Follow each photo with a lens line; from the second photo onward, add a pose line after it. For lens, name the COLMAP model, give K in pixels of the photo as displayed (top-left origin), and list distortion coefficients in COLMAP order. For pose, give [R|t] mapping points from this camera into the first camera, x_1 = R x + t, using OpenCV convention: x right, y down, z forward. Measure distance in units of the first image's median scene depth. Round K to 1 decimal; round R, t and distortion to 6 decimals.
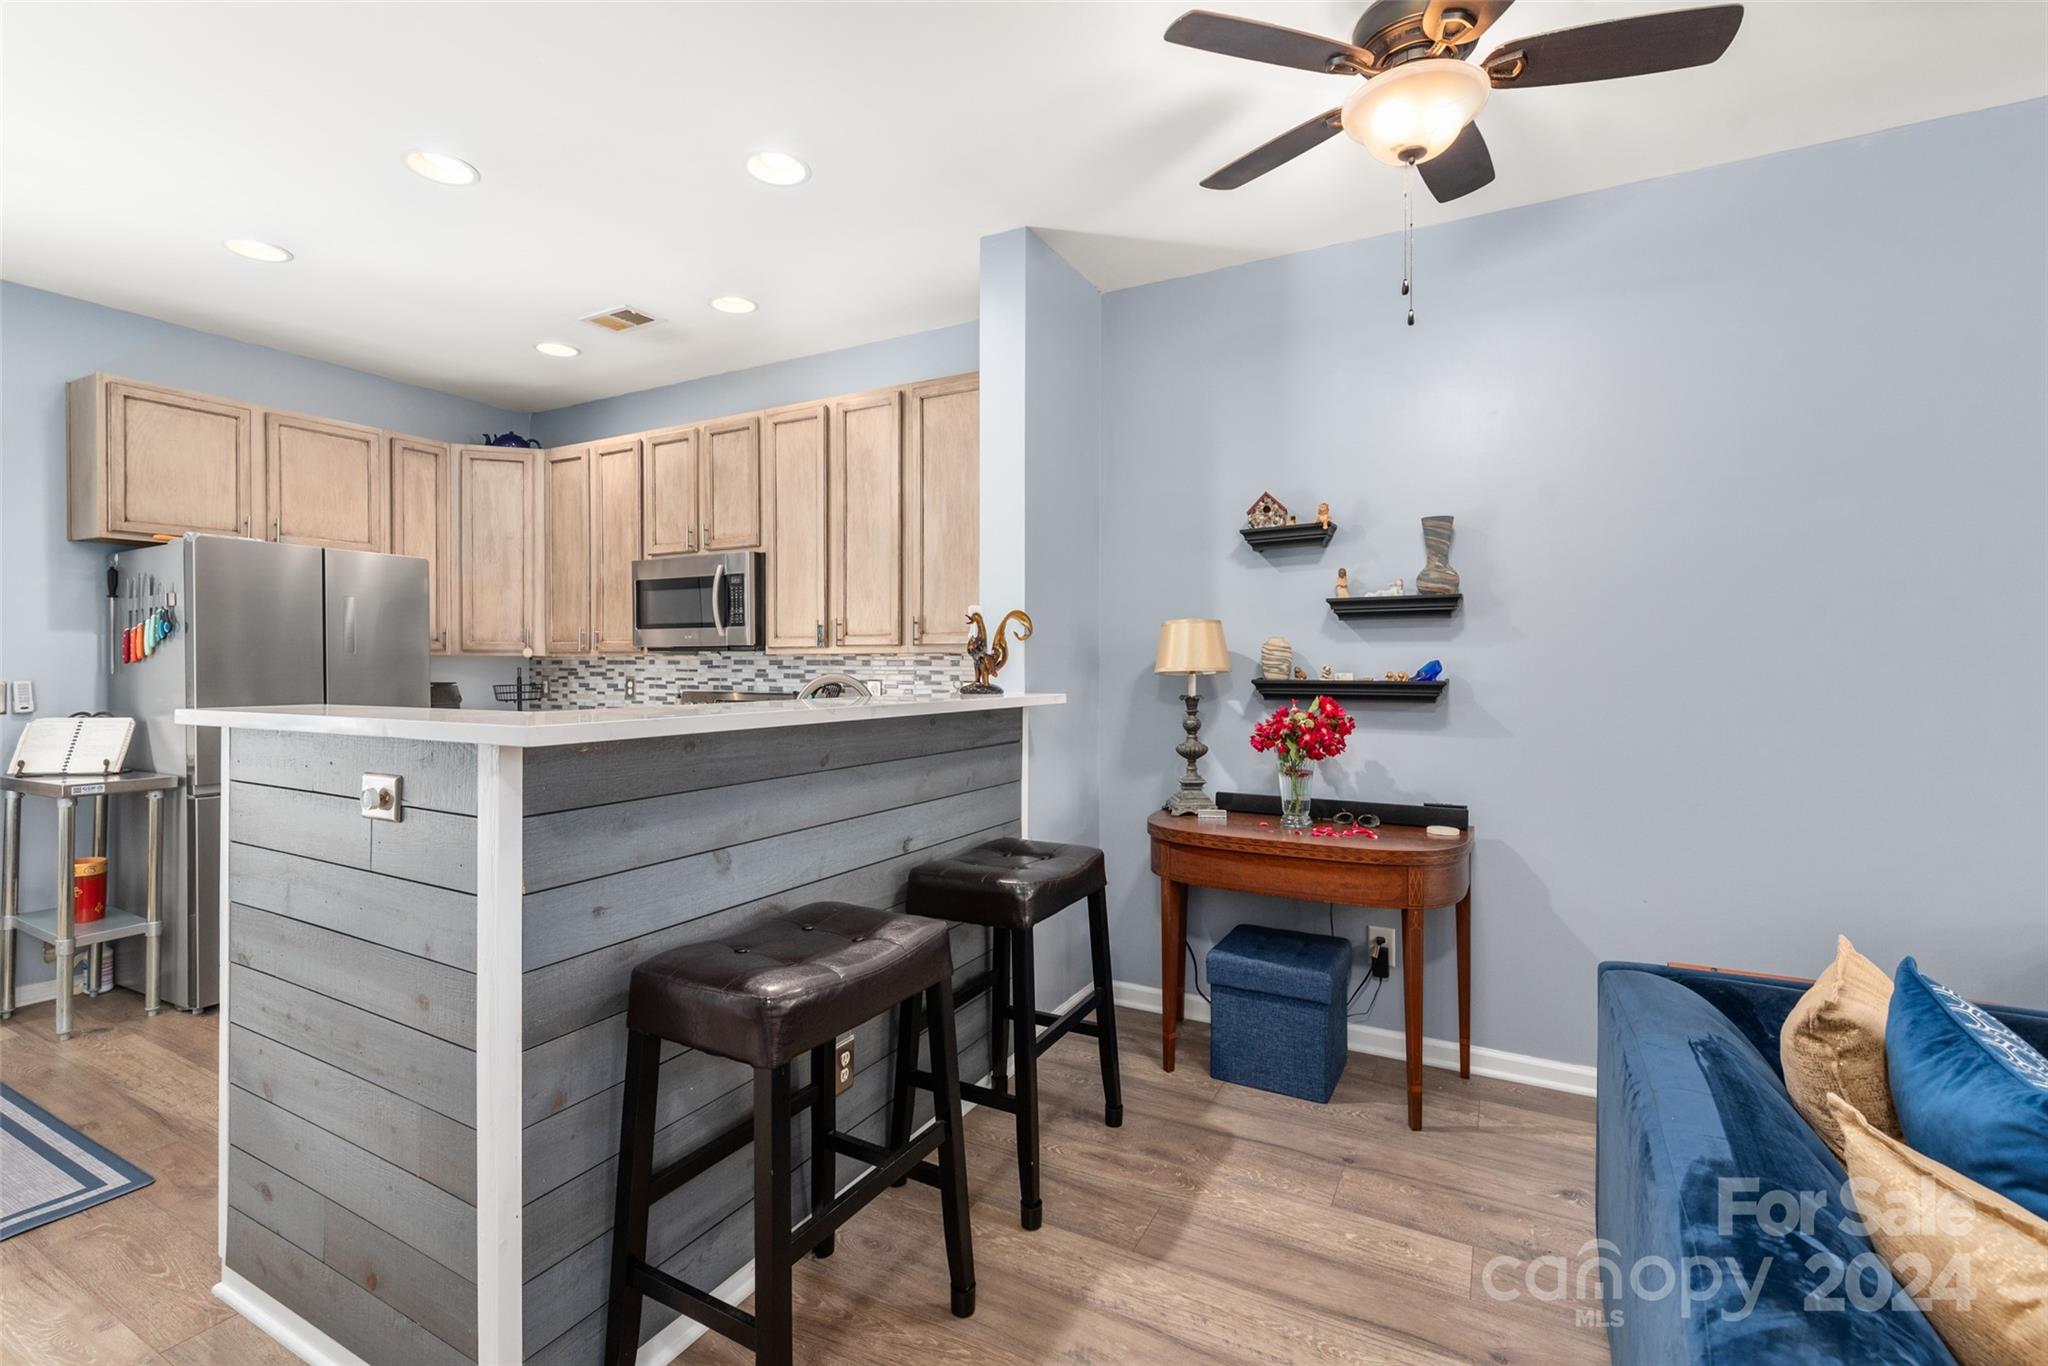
lens RADIAL K [[900.1, 0, 1018.7], [0, 900.1, 669.9], [0, 0, 1]] dist [0.001406, 0.000233]
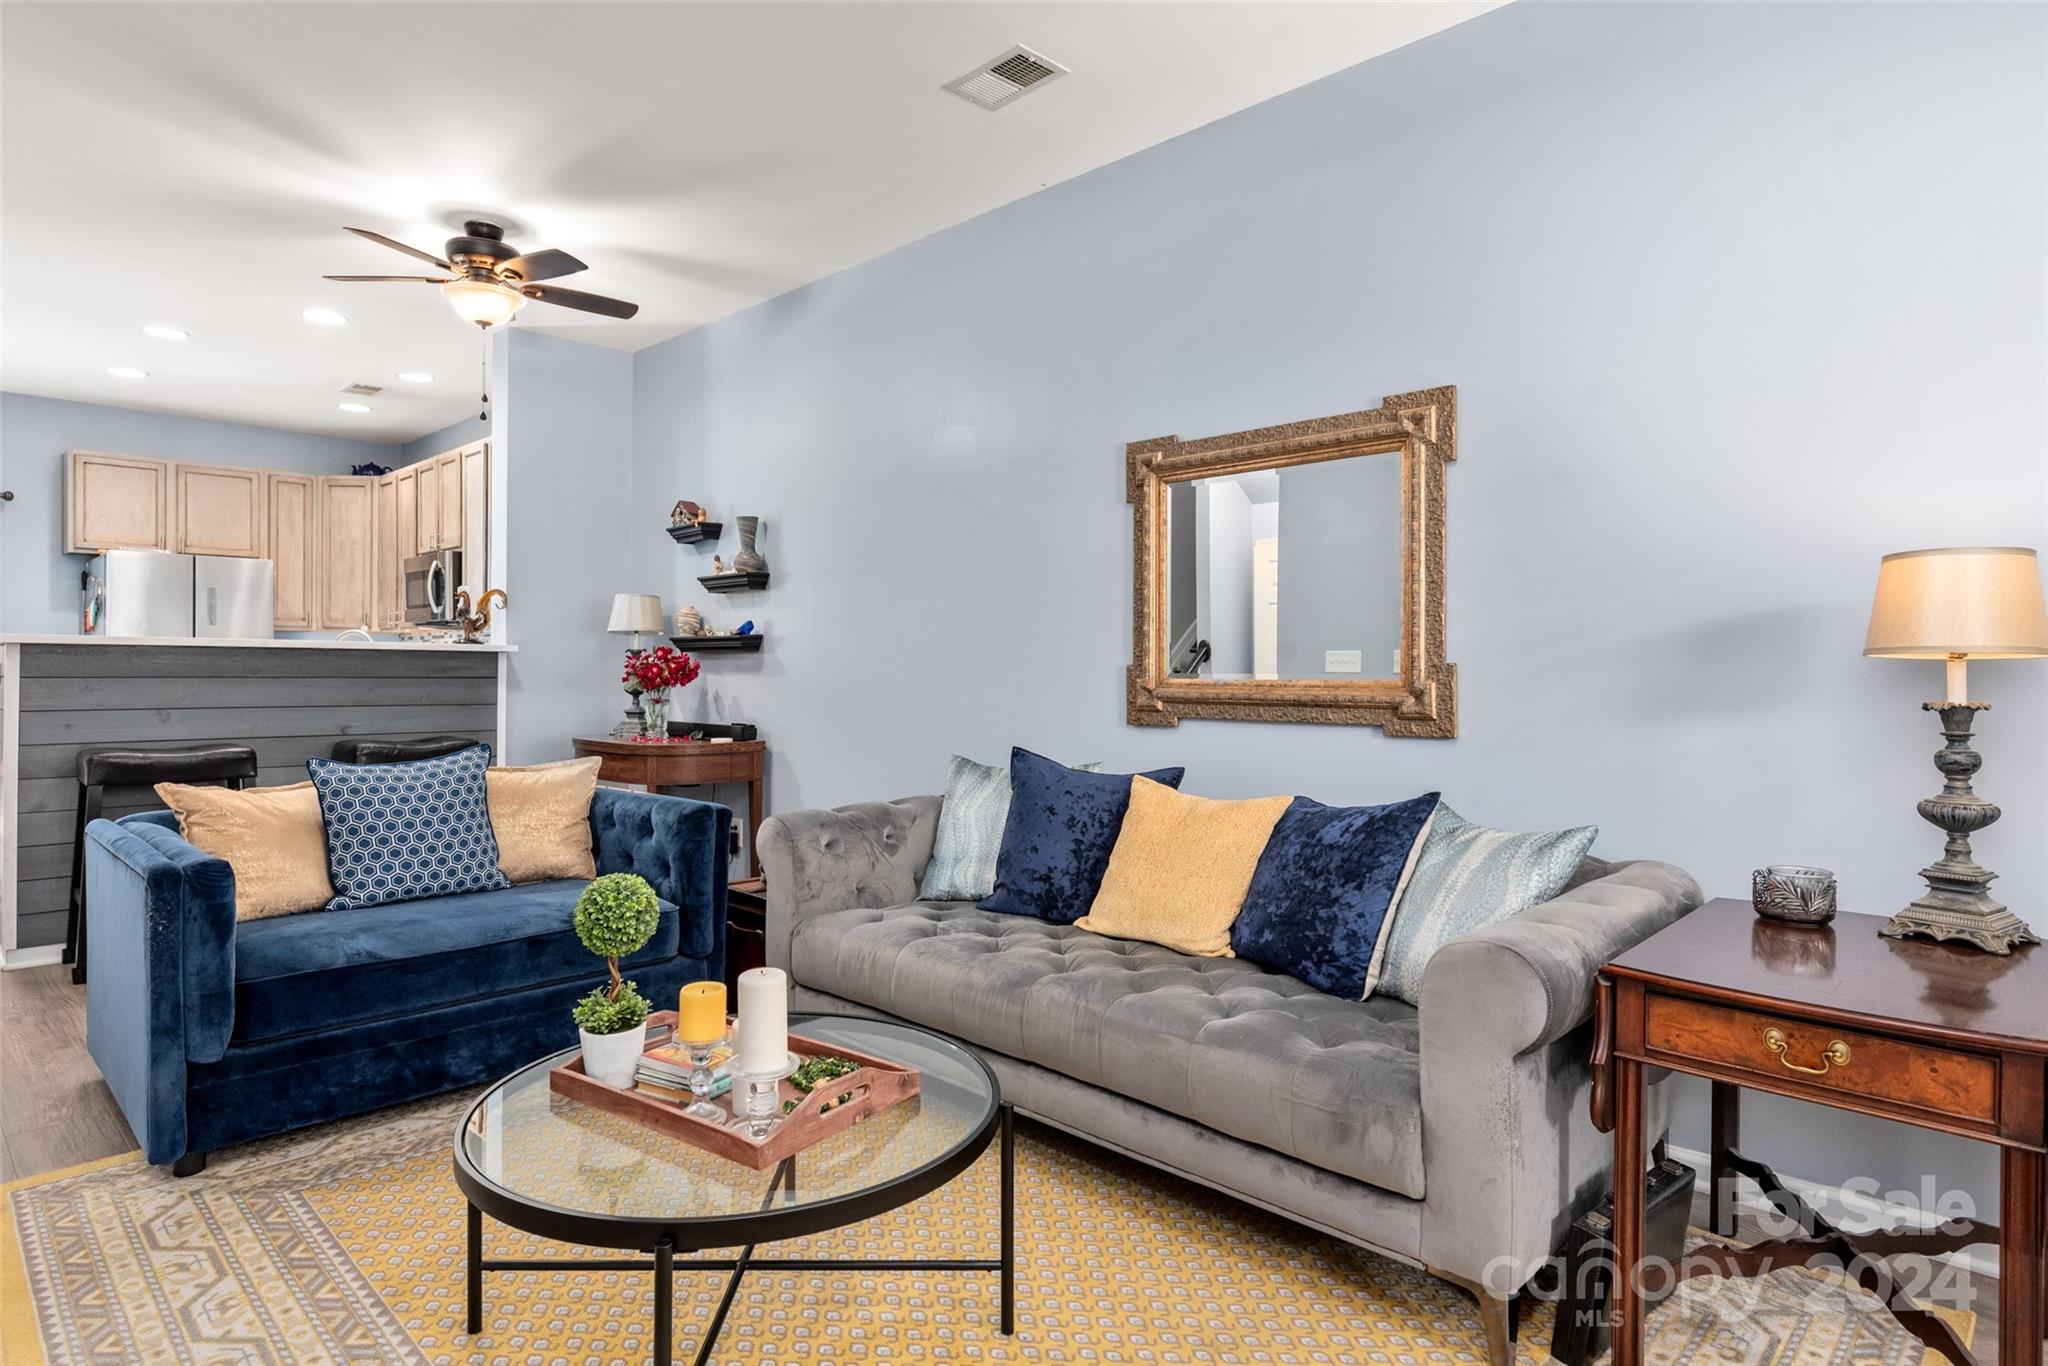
lens RADIAL K [[1093.1, 0, 1019.0], [0, 1093.1, 673.0], [0, 0, 1]] dist [0.000689, -0.001049]
pose [[0.966060, 0.005402, -0.258261, 1.080222], [-0.006276, 0.999977, -0.002562, 0.059382], [0.258241, 0.004096, 0.966072, -0.423746]]
